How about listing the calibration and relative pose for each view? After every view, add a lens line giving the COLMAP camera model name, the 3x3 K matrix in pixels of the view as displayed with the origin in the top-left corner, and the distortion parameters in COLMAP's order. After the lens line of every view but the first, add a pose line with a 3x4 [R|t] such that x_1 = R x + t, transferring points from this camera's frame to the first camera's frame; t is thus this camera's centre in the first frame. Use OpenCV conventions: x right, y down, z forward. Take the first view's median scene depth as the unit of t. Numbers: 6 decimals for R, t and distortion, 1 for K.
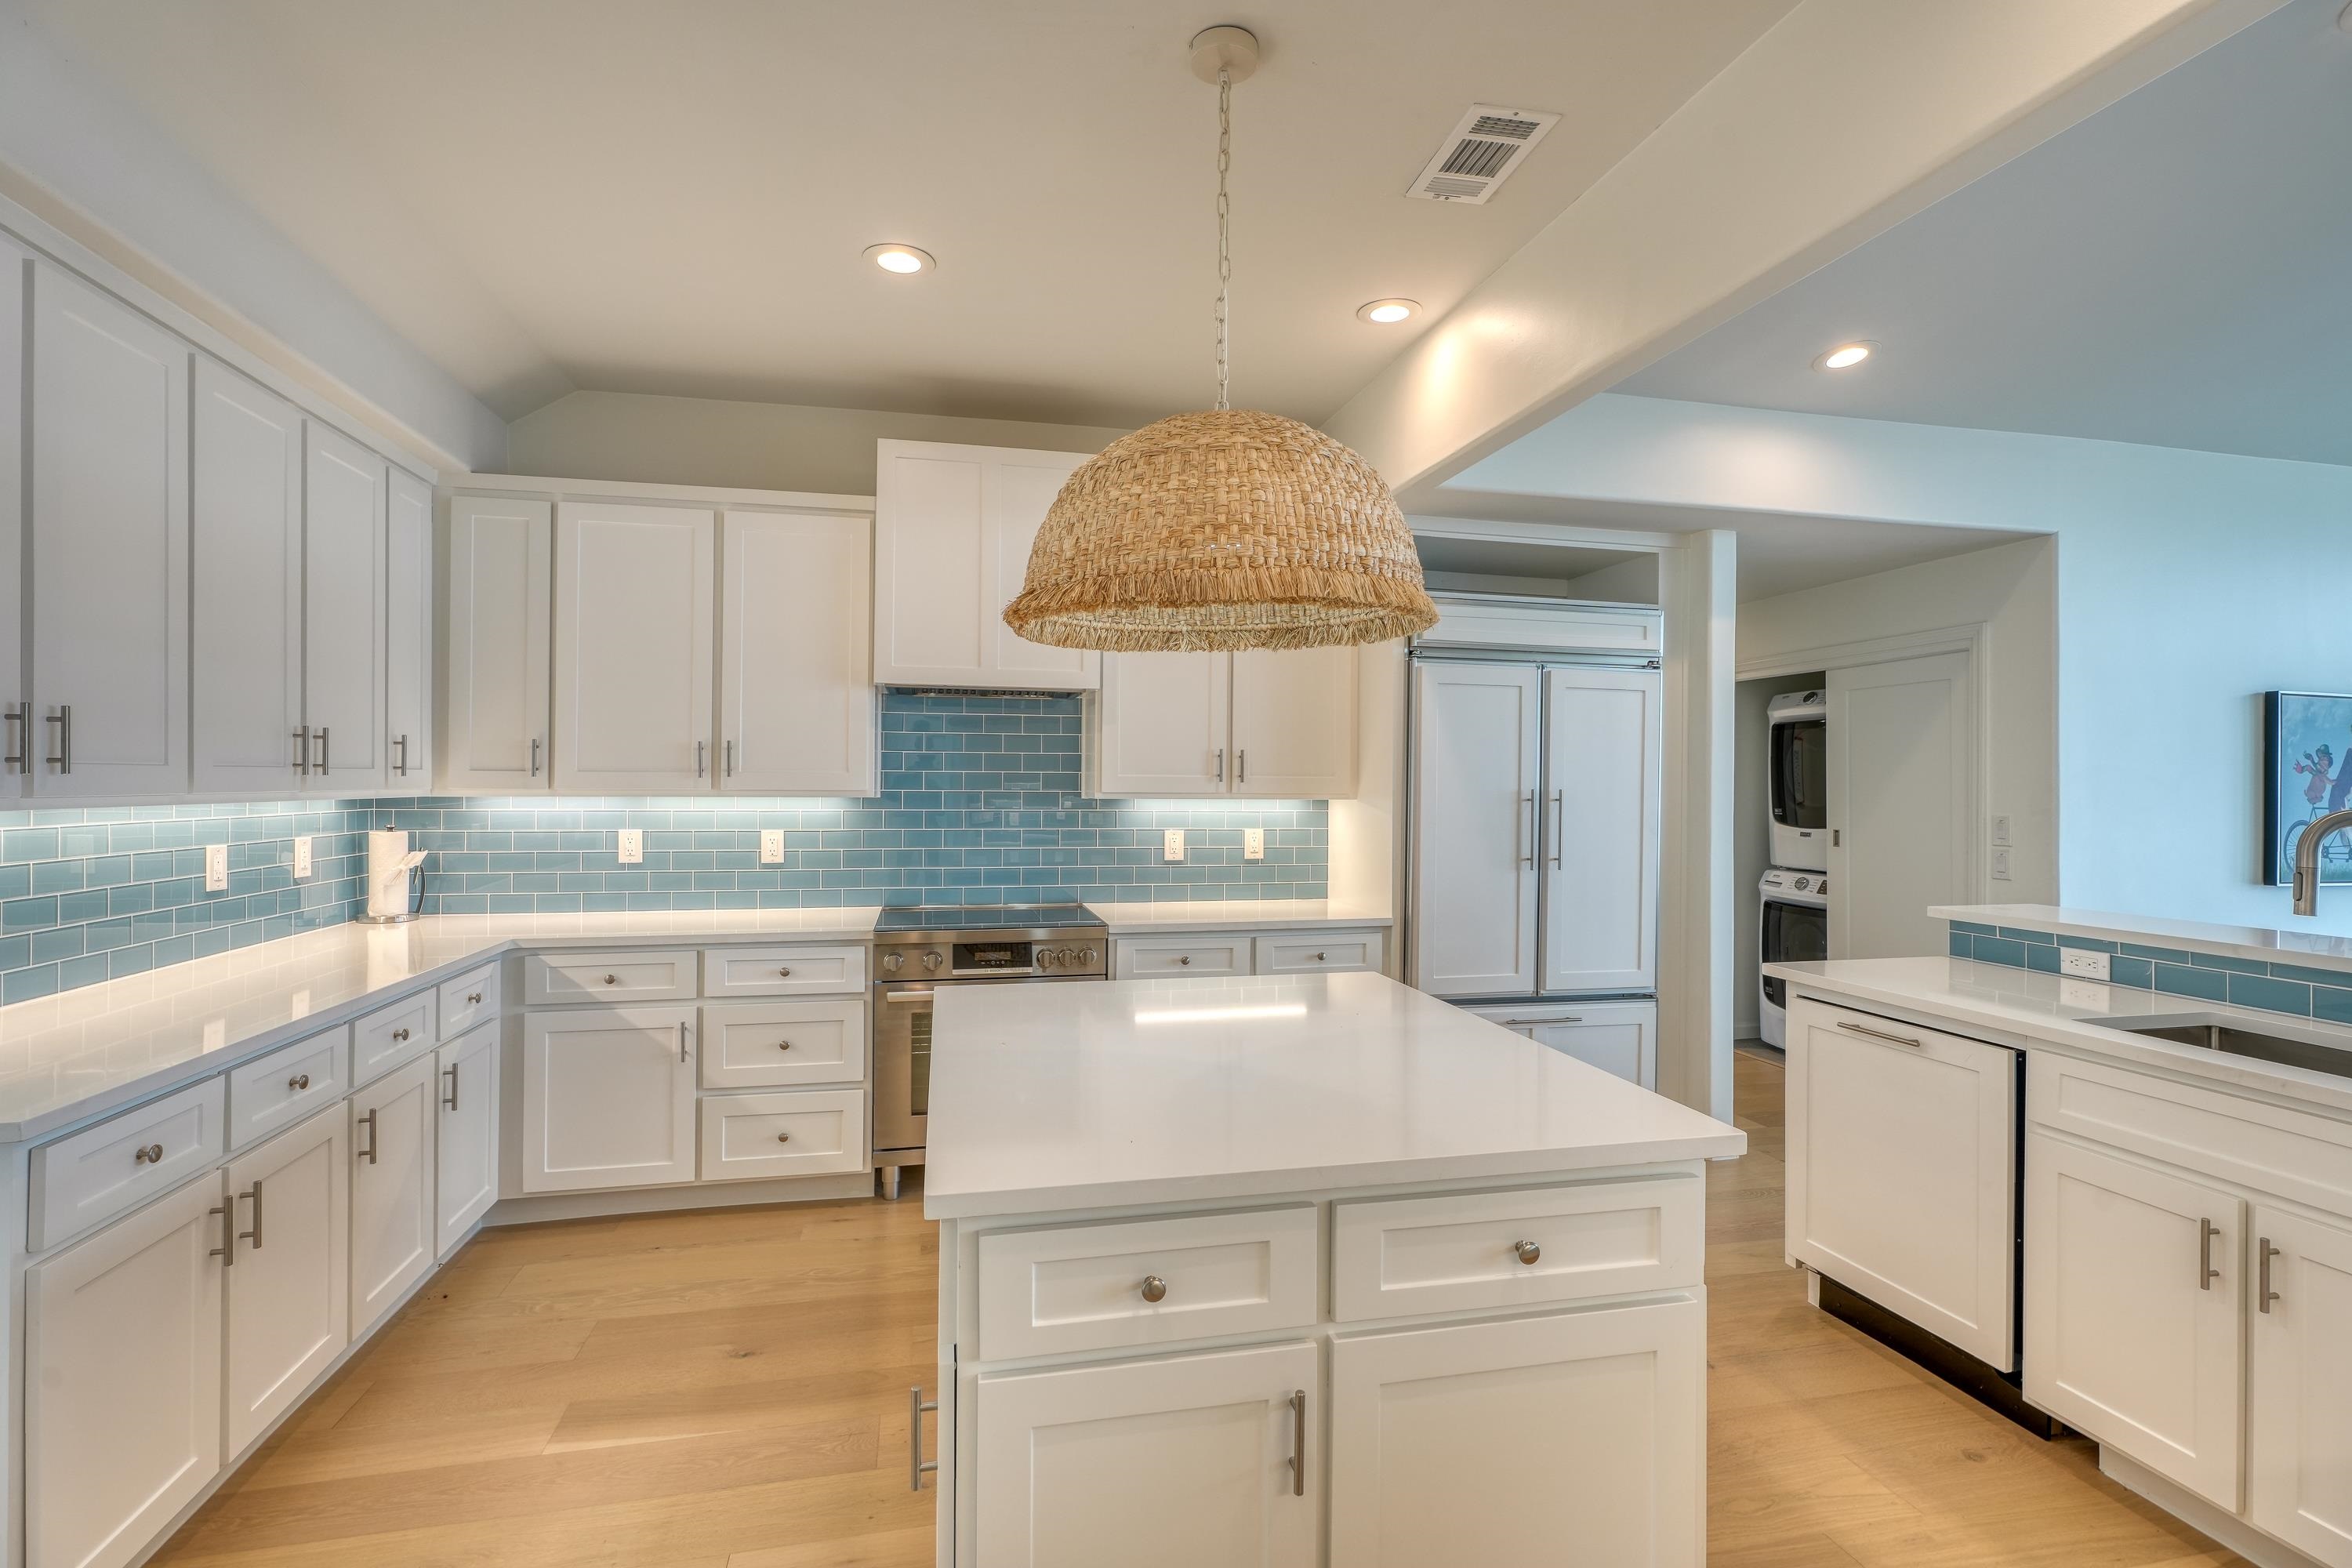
lens RADIAL K [[1089.6, 0, 1177.1], [0, 1089.6, 785.6], [0, 0, 1]] dist [-0.000795, 0.000776]
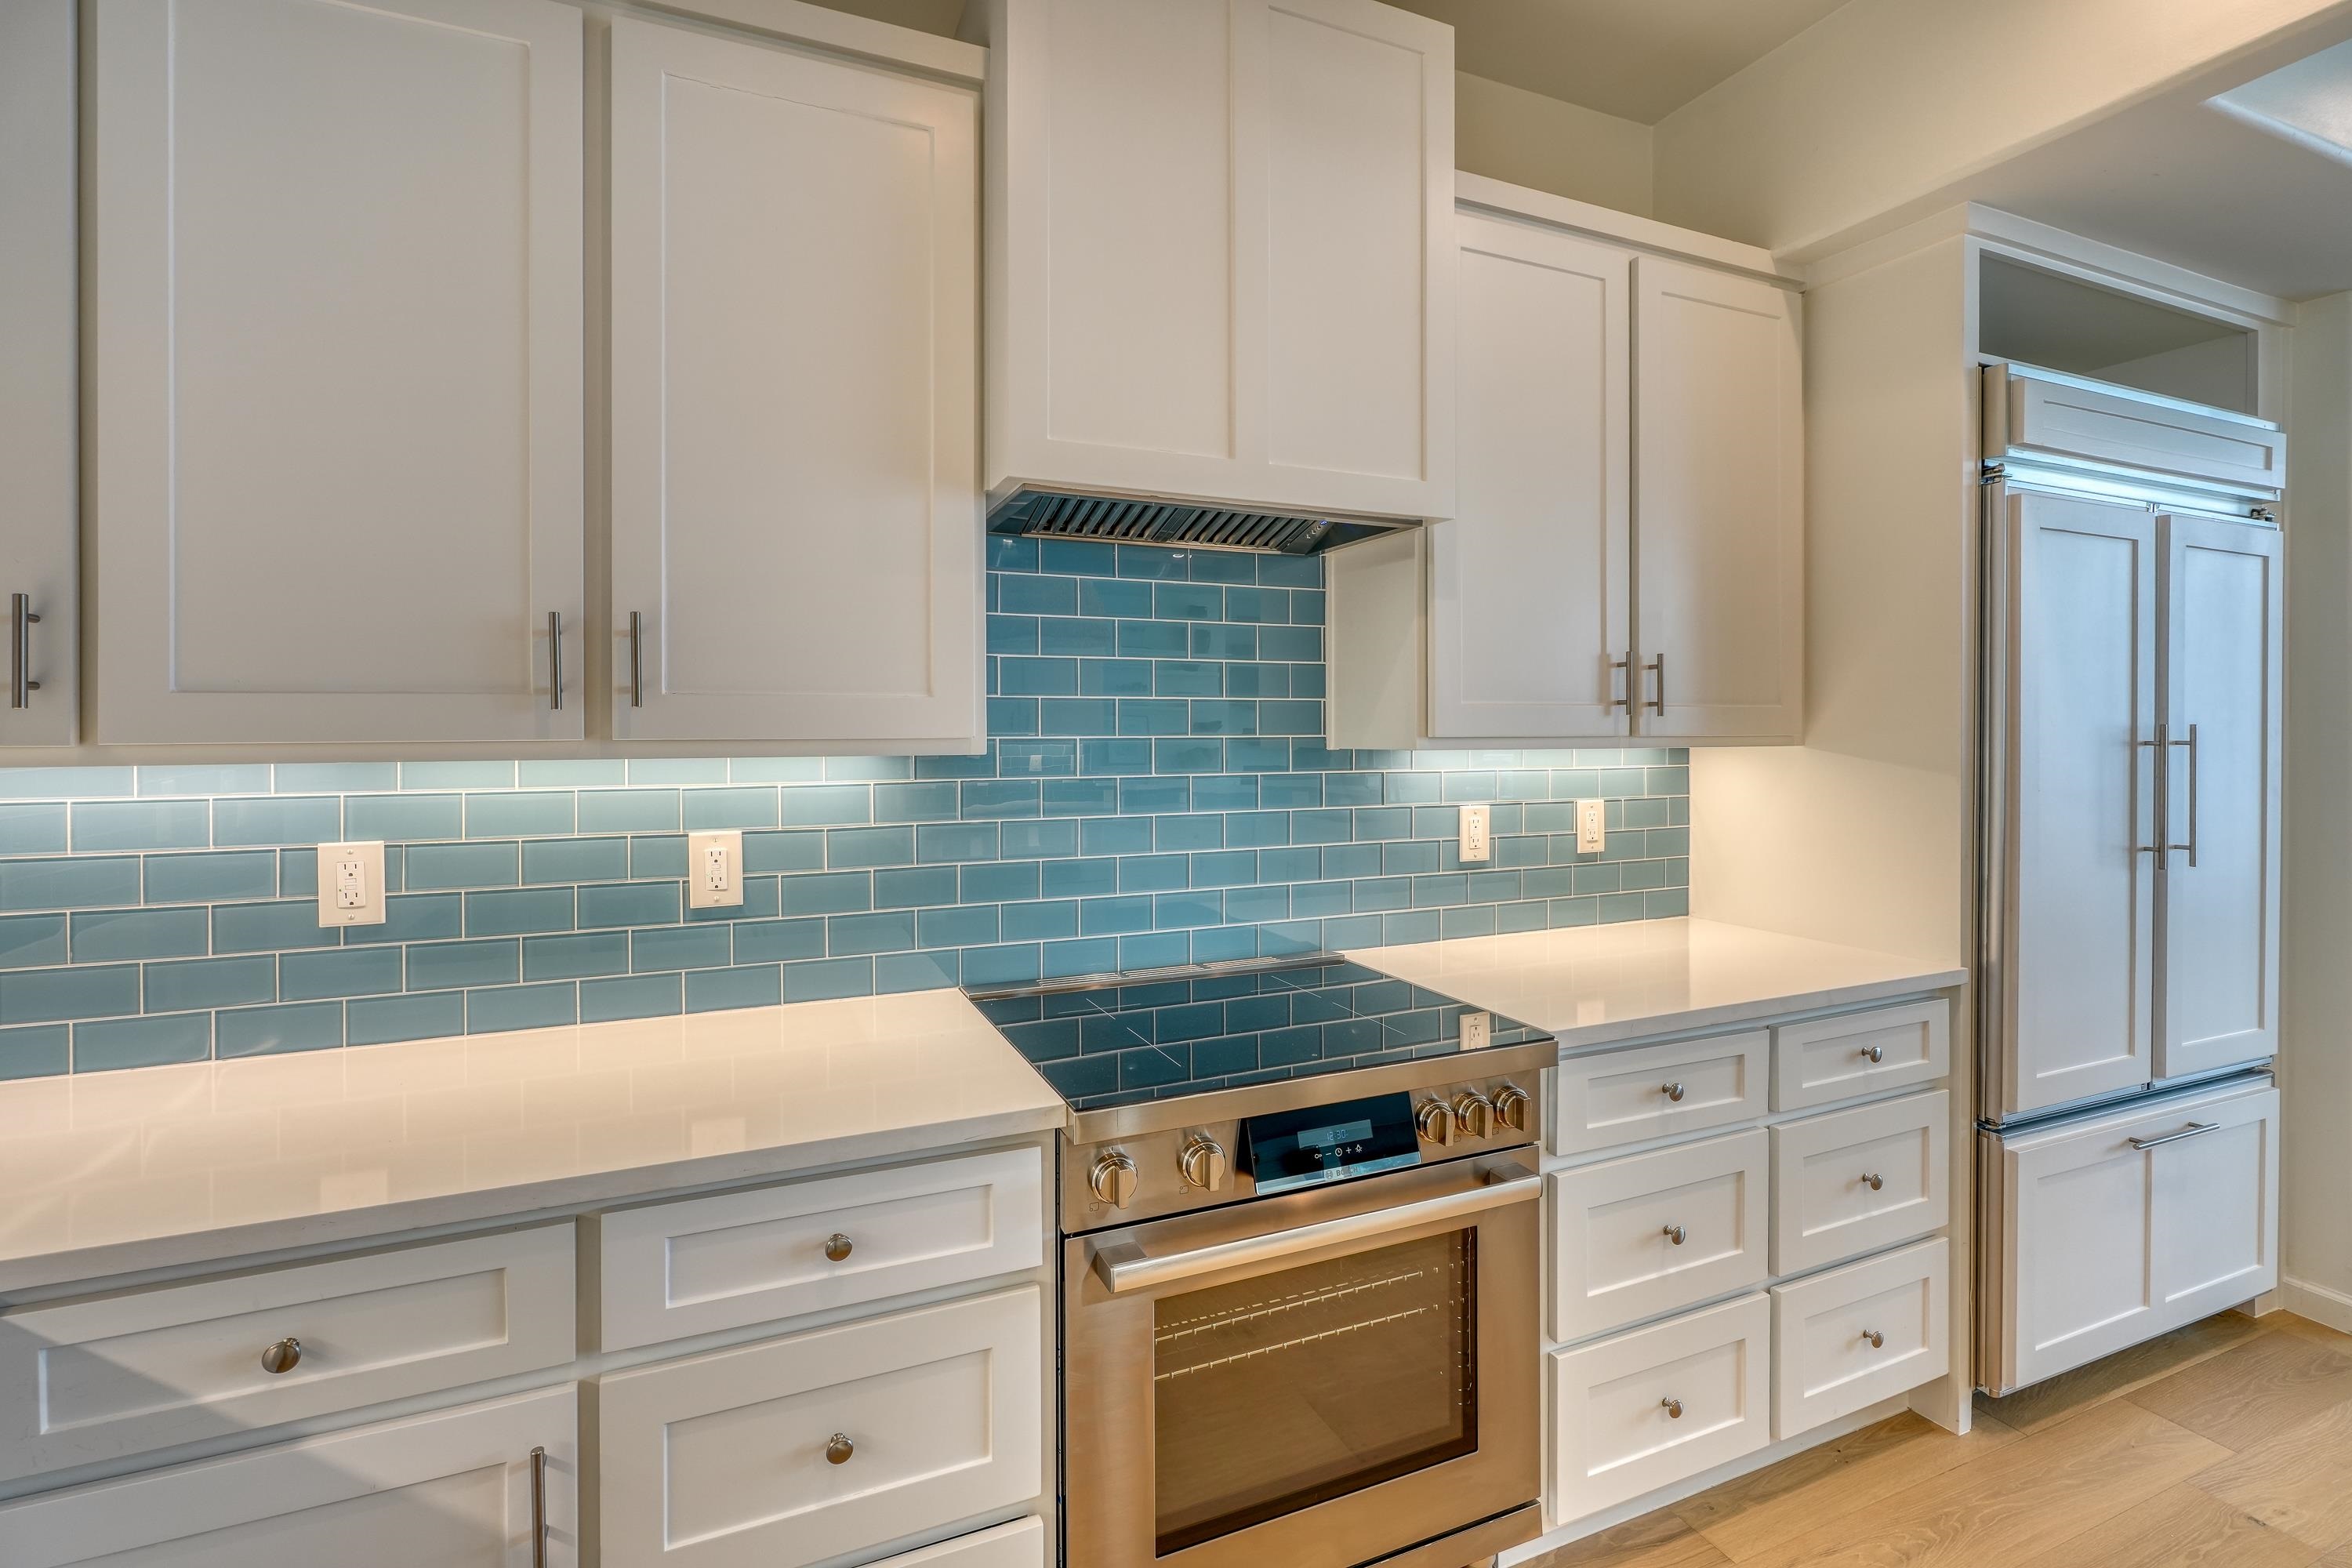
lens RADIAL K [[1089.6, 0, 1170.1], [0, 1089.6, 739.4], [0, 0, 1]] dist [-0.000795, 0.000776]
pose [[0.984132, -0.010446, 0.177129, -0.270433], [0.008499, 0.999895, 0.011751, 0.000507], [-0.177234, -0.010059, 0.984117, 0.541726]]
